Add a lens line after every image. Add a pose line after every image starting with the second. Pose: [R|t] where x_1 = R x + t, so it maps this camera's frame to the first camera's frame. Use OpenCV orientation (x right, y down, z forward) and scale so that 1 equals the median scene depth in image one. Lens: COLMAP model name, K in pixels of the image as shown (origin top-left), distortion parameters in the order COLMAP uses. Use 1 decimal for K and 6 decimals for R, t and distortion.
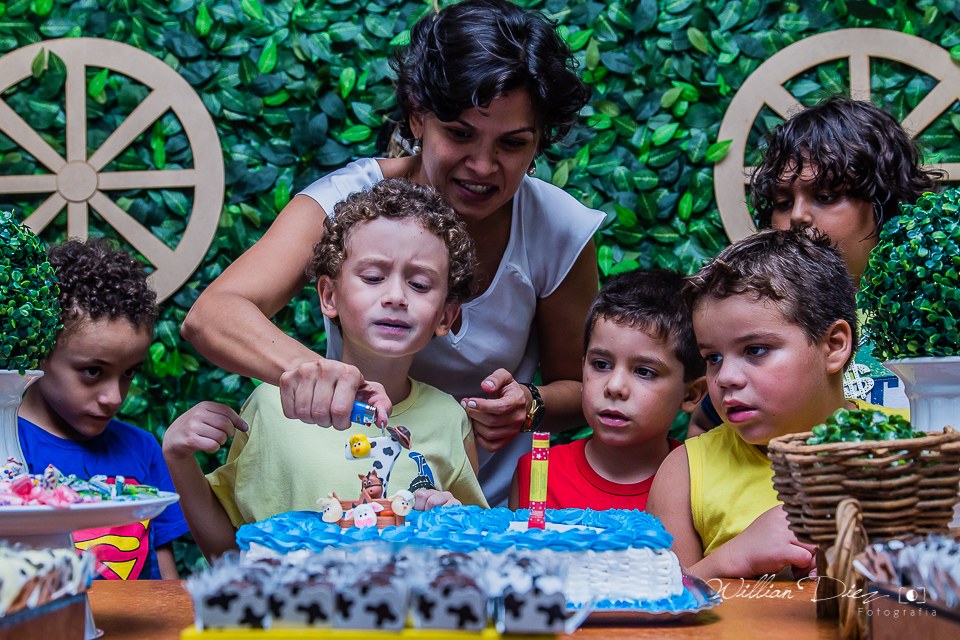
lens RADIAL K [[1691.0, 0, 413.8], [0, 1691.0, 352.6], [0, 0, 1]] dist [0.045136, 0.000000]
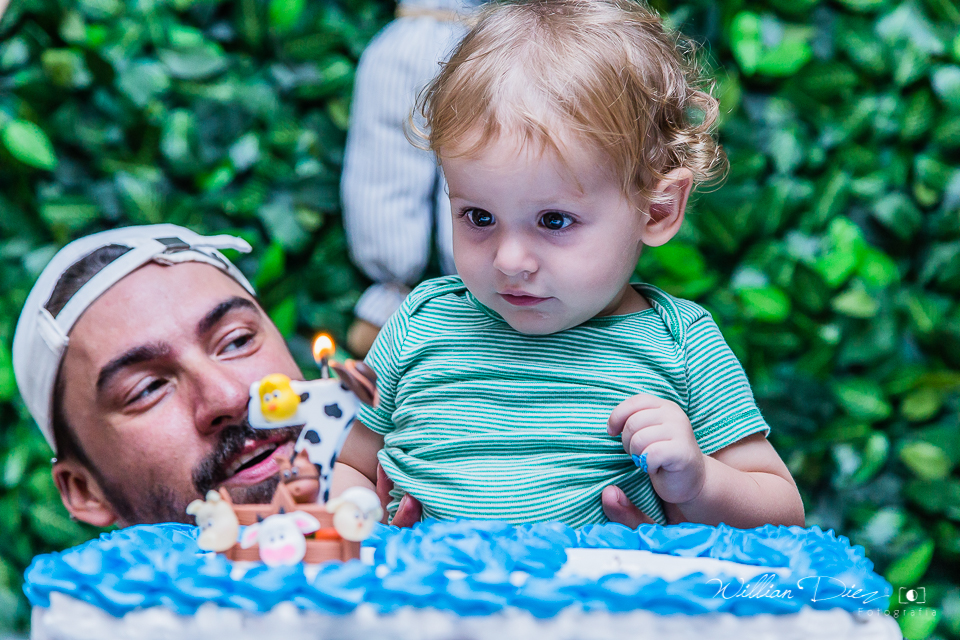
lens RADIAL K [[2944.7, 0, 458.2], [0, 2944.7, 322.1], [0, 0, 1]] dist [0.054155, 0.000000]
pose [[0.999699, 0.009637, 0.022553, 0.003032], [-0.010518, 0.999172, 0.039310, -0.003587], [-0.022156, -0.039535, 0.998973, 0.122247]]
